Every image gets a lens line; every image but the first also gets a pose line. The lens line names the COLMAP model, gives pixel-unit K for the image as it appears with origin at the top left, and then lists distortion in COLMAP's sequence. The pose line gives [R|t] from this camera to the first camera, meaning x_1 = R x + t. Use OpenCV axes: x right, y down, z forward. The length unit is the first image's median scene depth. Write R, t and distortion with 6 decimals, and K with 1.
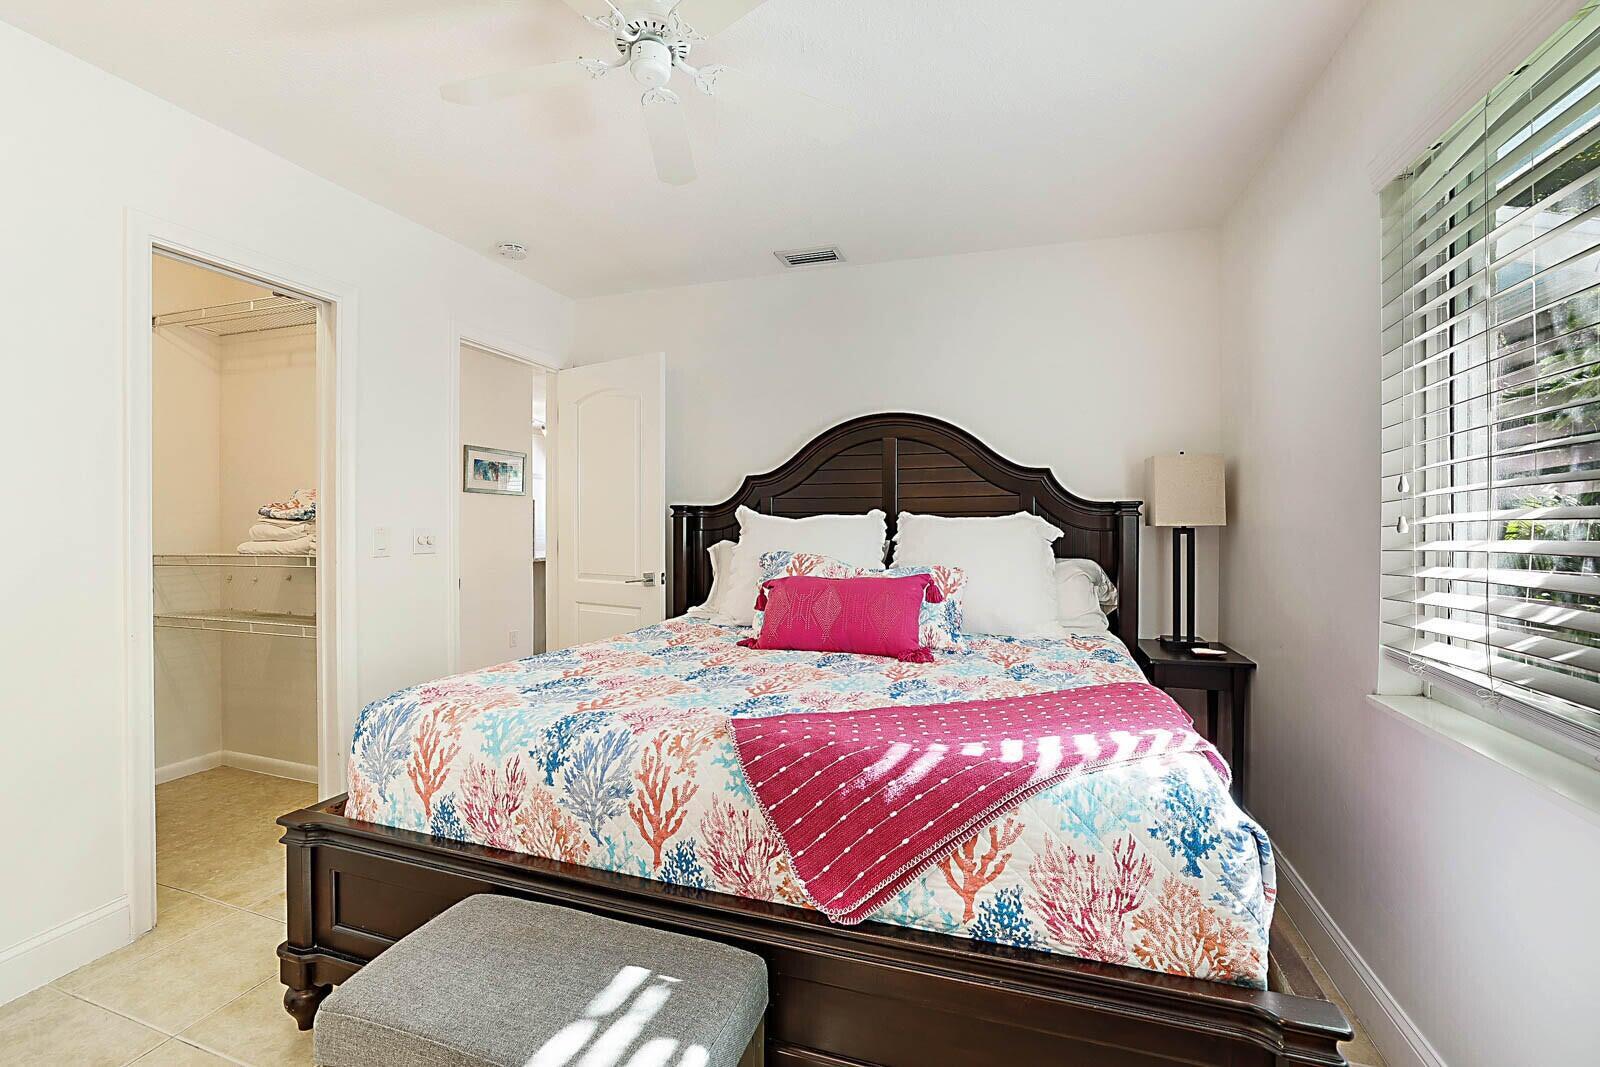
lens RADIAL K [[692.6, 0, 795.4], [0, 692.6, 525.1], [0, 0, 1]] dist [-0.019978, 0.007477]
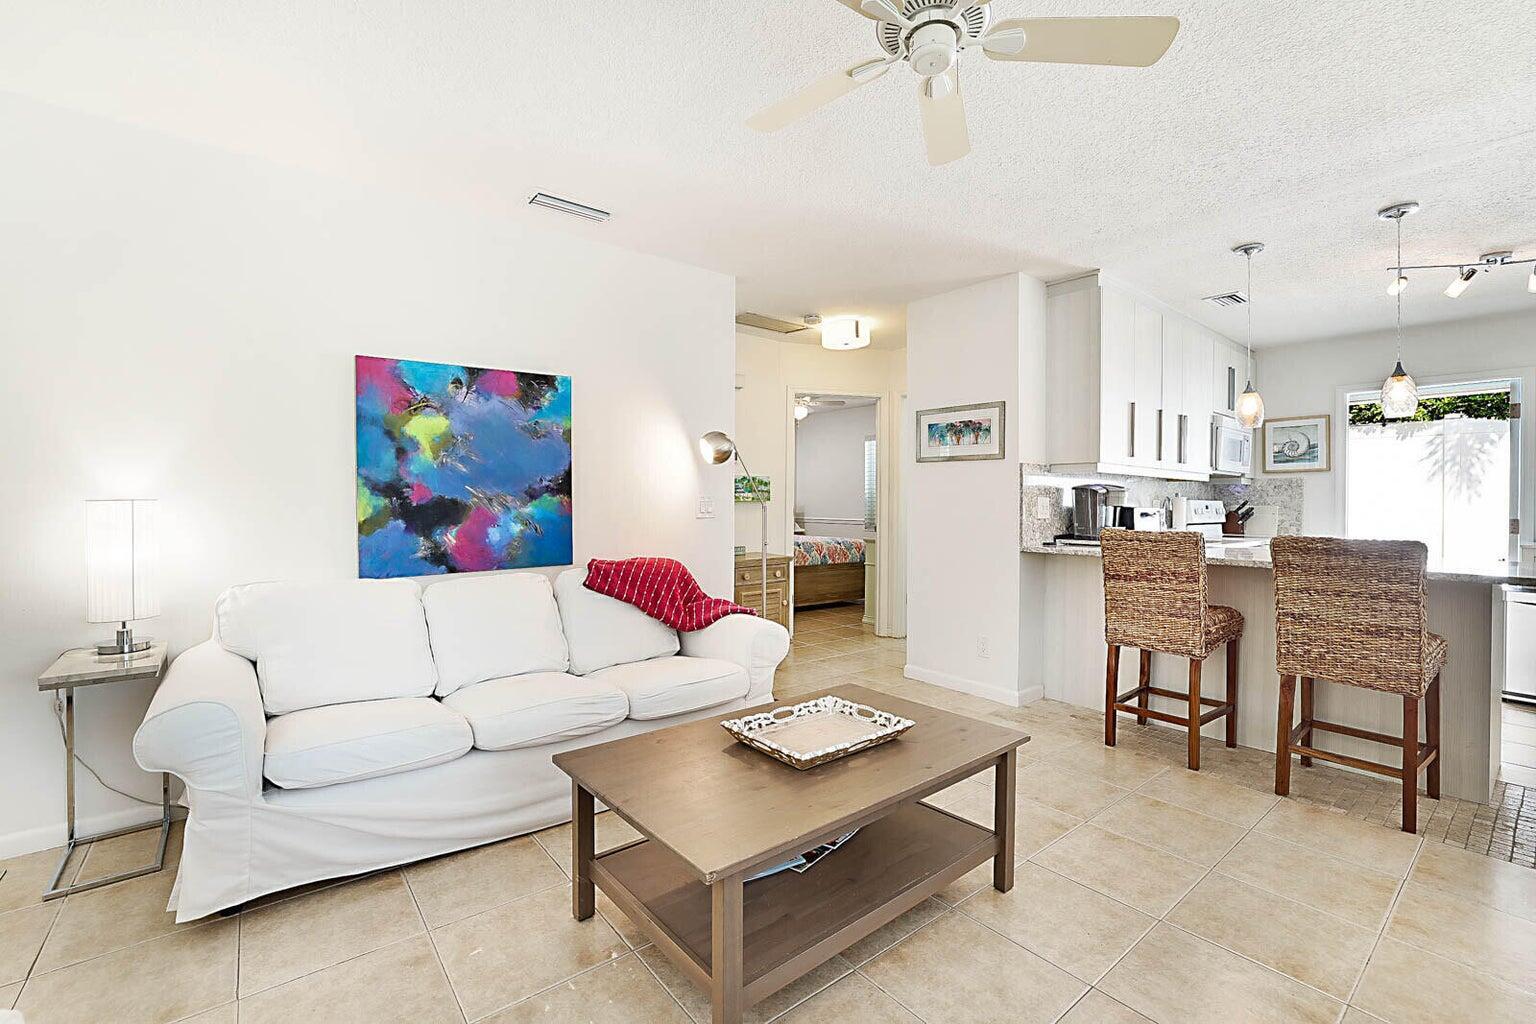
lens RADIAL K [[664.9, 0, 783.1], [0, 664.9, 506.1], [0, 0, 1]] dist [-0.019978, 0.007477]
pose [[-0.528609, 0.001183, -0.848864, 0.354338], [-0.010562, 0.999912, 0.007971, 0.004699], [0.848800, 0.013179, -0.528550, 1.269294]]
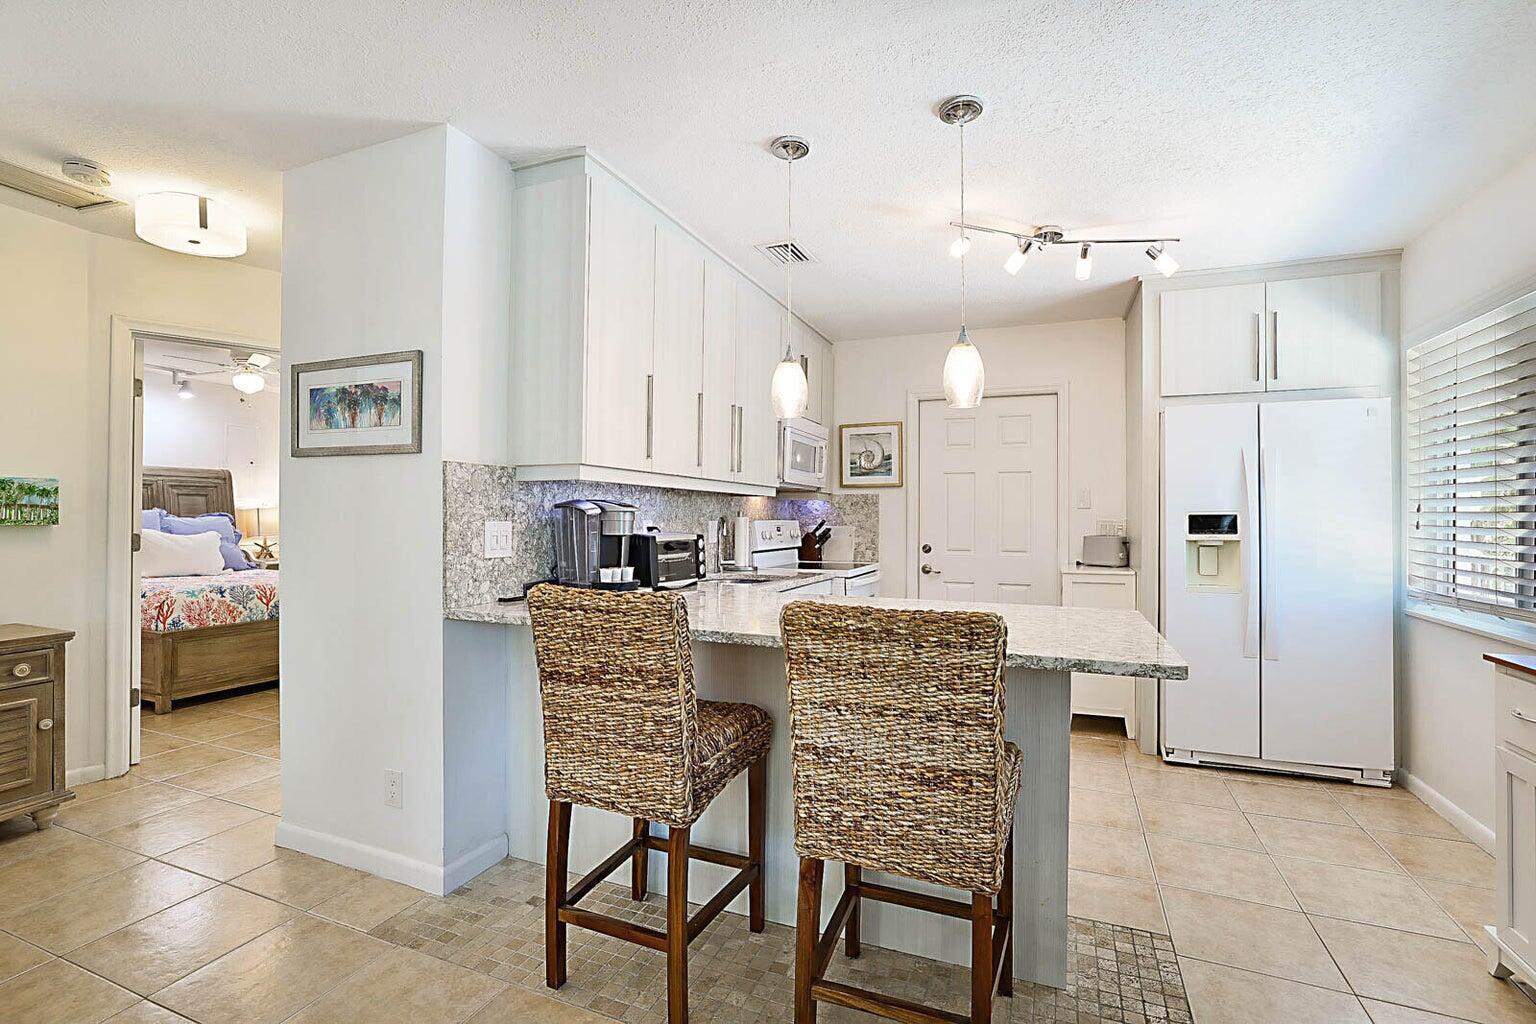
lens RADIAL K [[696.9, 0, 768.5], [0, 696.9, 509.7], [0, 0, 1]] dist [-0.028179, 0.008015]
pose [[-0.074927, -0.010023, -0.997139, 0.001355], [-0.010019, 0.999907, -0.009298, -0.007939], [0.997139, 0.009293, -0.075021, 1.337793]]
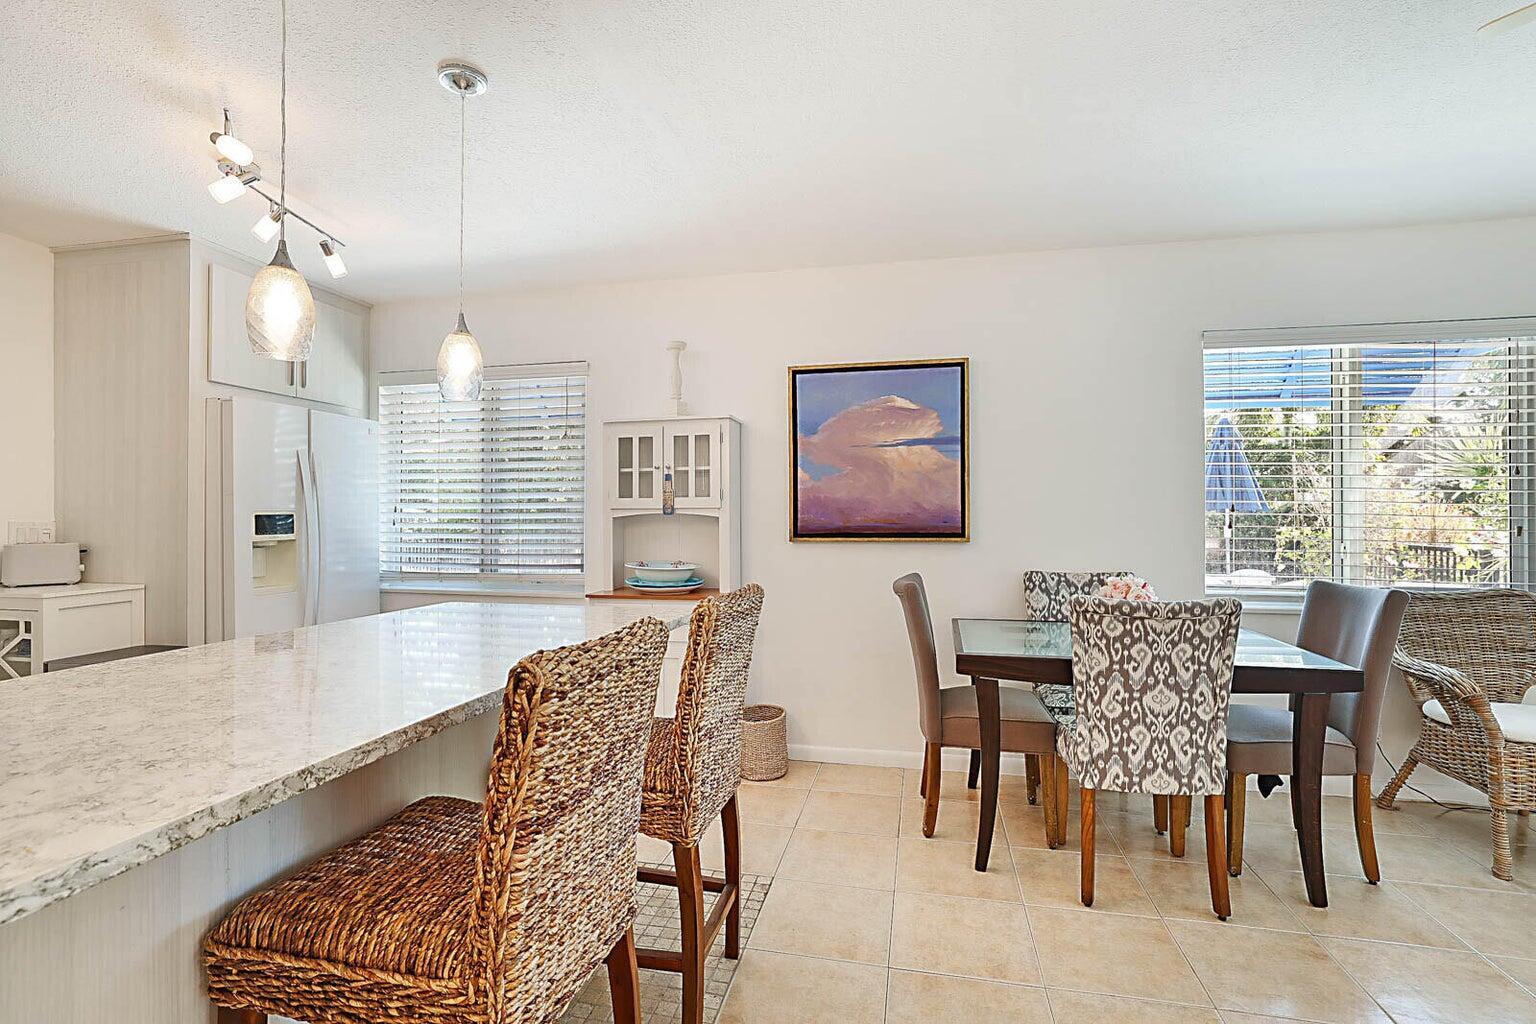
lens RADIAL K [[715.7, 0, 751.6], [0, 715.7, 517.6], [0, 0, 1]] dist [-0.028593, 0.012904]
pose [[0.995240, -0.003406, 0.097394, -0.298848], [0.003722, 0.999988, -0.003058, -0.006890], [-0.097383, 0.003406, 0.995241, 1.007440]]
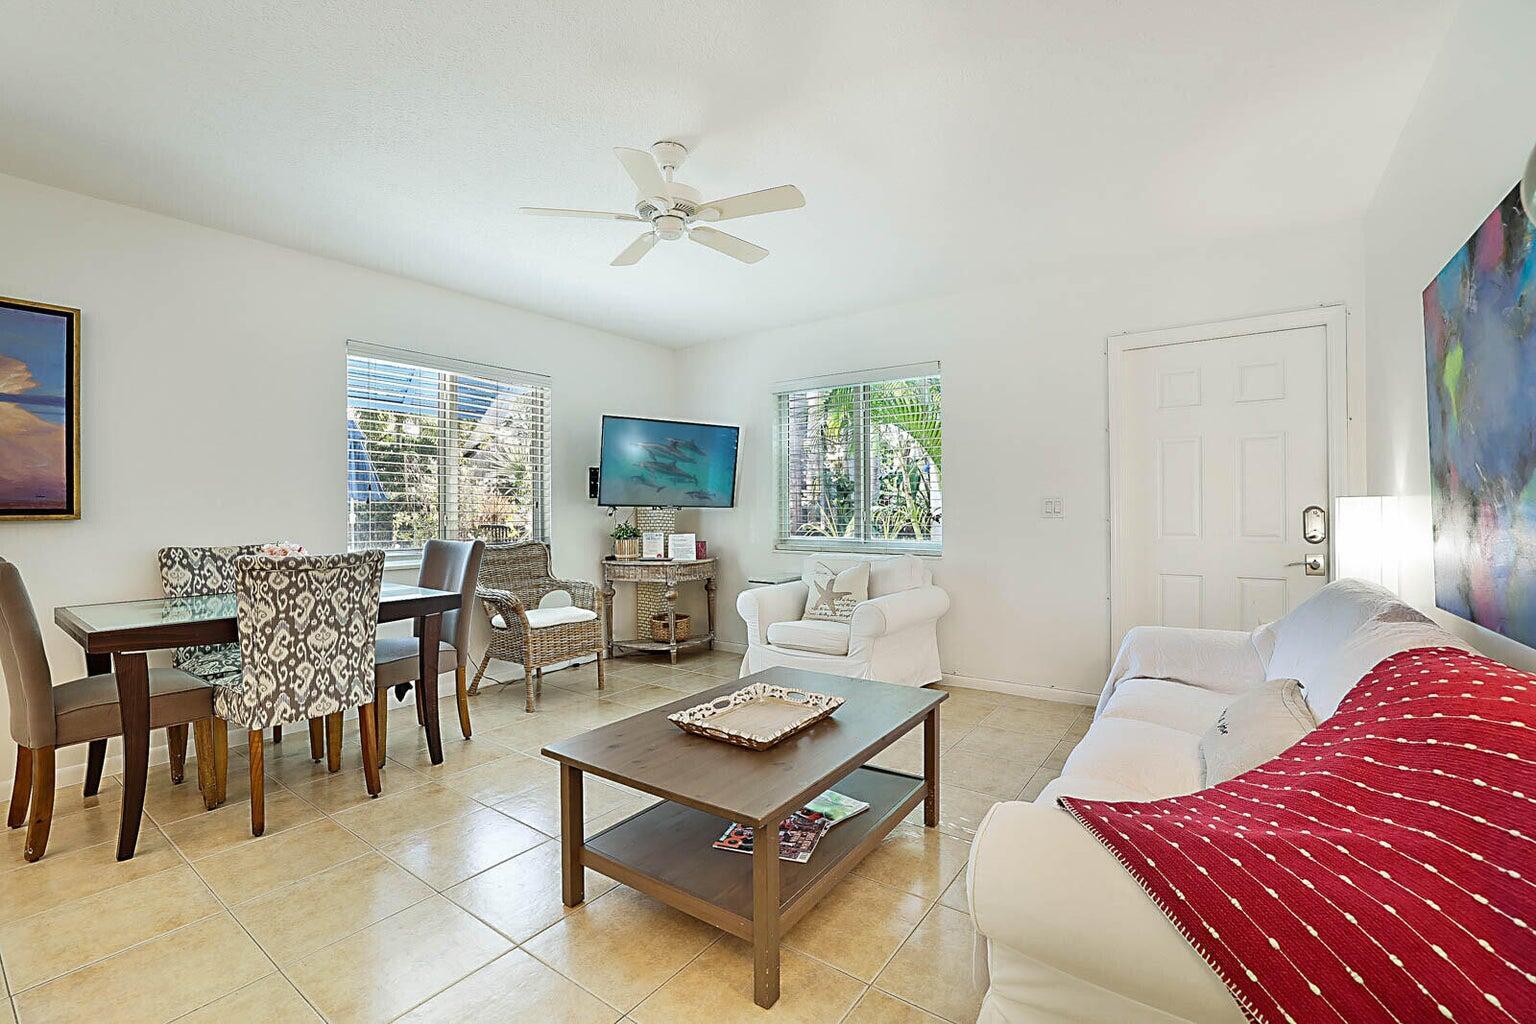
lens RADIAL K [[664.9, 0, 770.1], [0, 664.9, 507.4], [0, 0, 1]] dist [-0.019978, 0.007477]
pose [[0.304083, -0.002861, 0.952641, -0.370777], [0.012230, 0.999925, -0.000900, 0.012205], [-0.952567, 0.011924, 0.304095, 0.950850]]
